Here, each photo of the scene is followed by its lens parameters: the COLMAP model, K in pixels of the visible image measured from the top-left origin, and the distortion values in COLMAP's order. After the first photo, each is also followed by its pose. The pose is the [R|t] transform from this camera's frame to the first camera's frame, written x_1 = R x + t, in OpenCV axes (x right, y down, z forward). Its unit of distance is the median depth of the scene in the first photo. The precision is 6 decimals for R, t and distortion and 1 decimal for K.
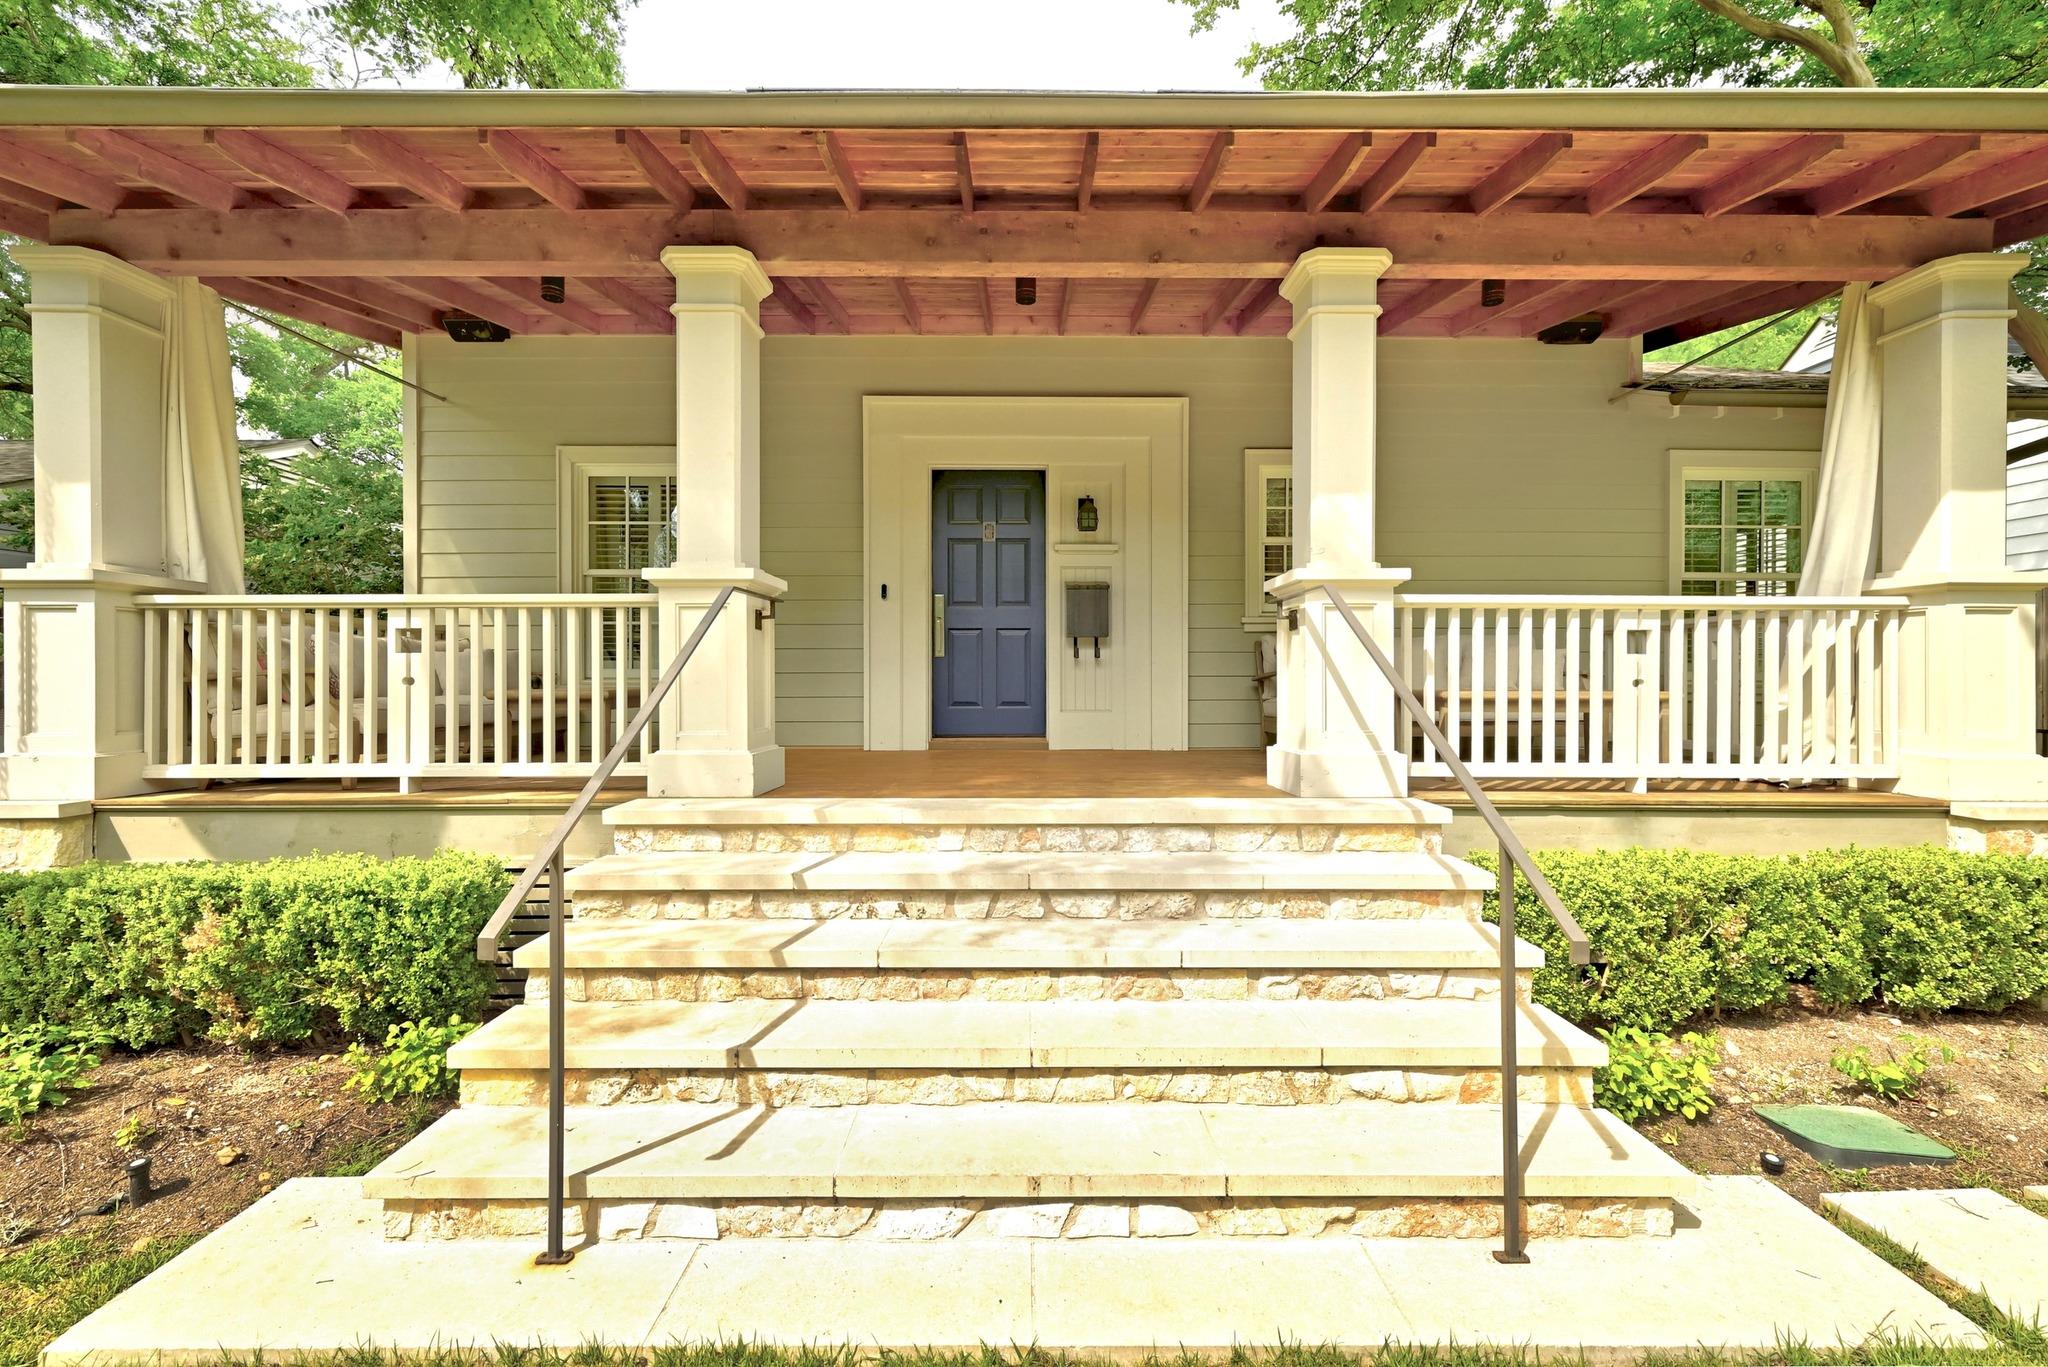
lens RADIAL K [[843.5, 0, 1032.8], [0, 843.5, 673.4], [0, 0, 1]] dist [0.016372, -0.000032]
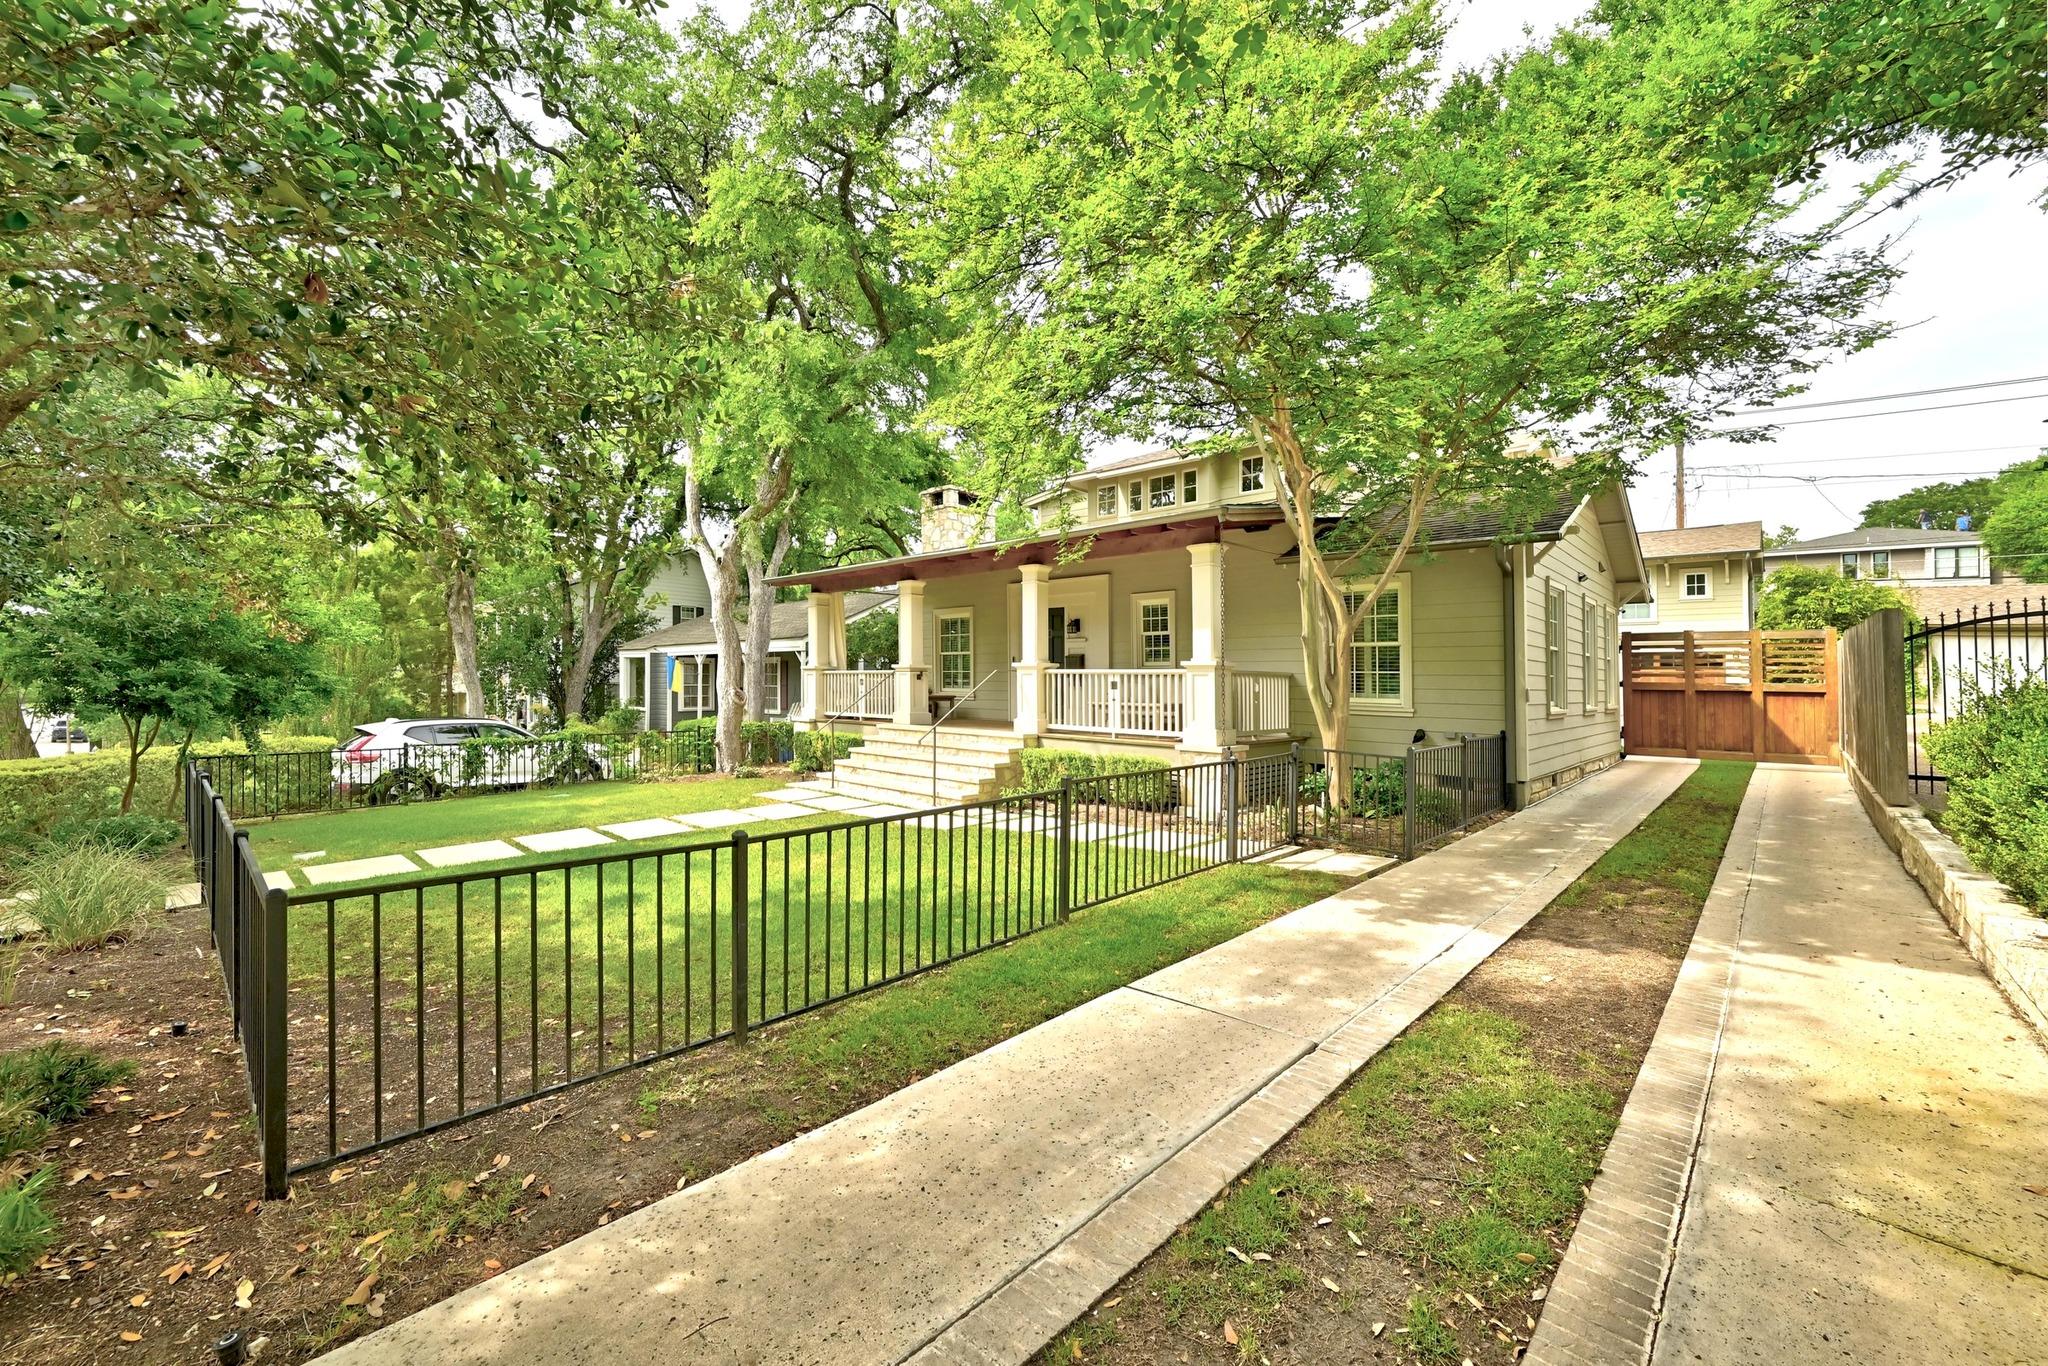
lens RADIAL K [[843.5, 0, 1032.8], [0, 843.5, 672.9], [0, 0, 1]] dist [0.016372, -0.000032]
pose [[0.730870, 0.001439, -0.682515, 2.402550], [-0.010476, 0.999904, -0.009110, -0.049727], [0.682436, 0.013808, 0.730815, -1.259849]]
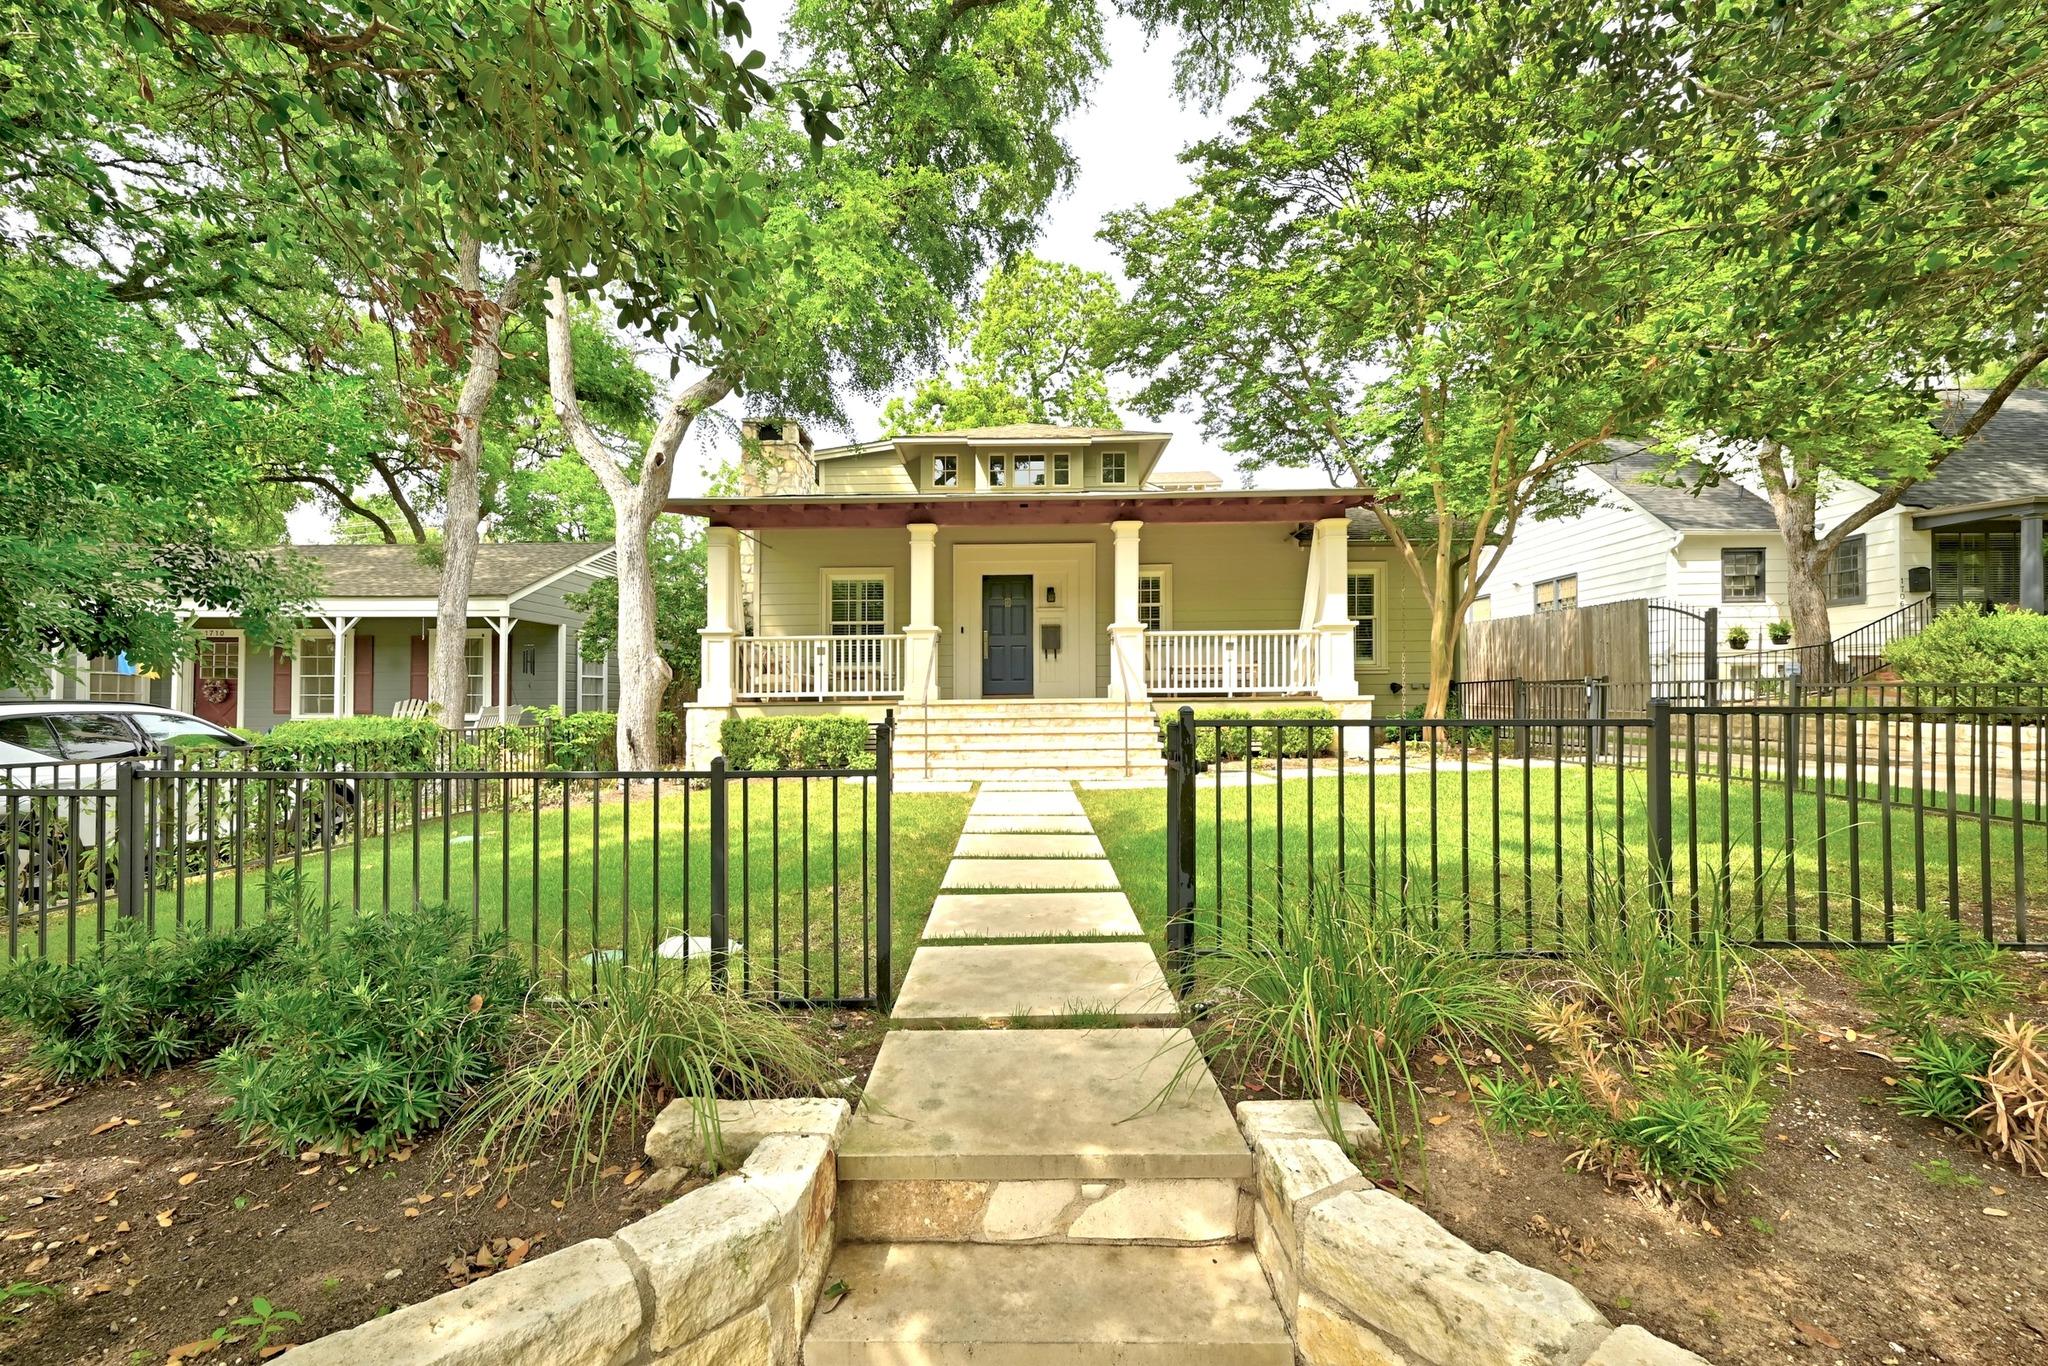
lens RADIAL K [[843.5, 0, 1032.8], [0, 843.5, 672.9], [0, 0, 1]] dist [0.016372, -0.000032]
pose [[0.999842, -0.013593, 0.011417, -0.019145], [0.013928, 0.999459, -0.029803, 0.131823], [-0.011006, 0.029958, 0.999491, -1.906451]]
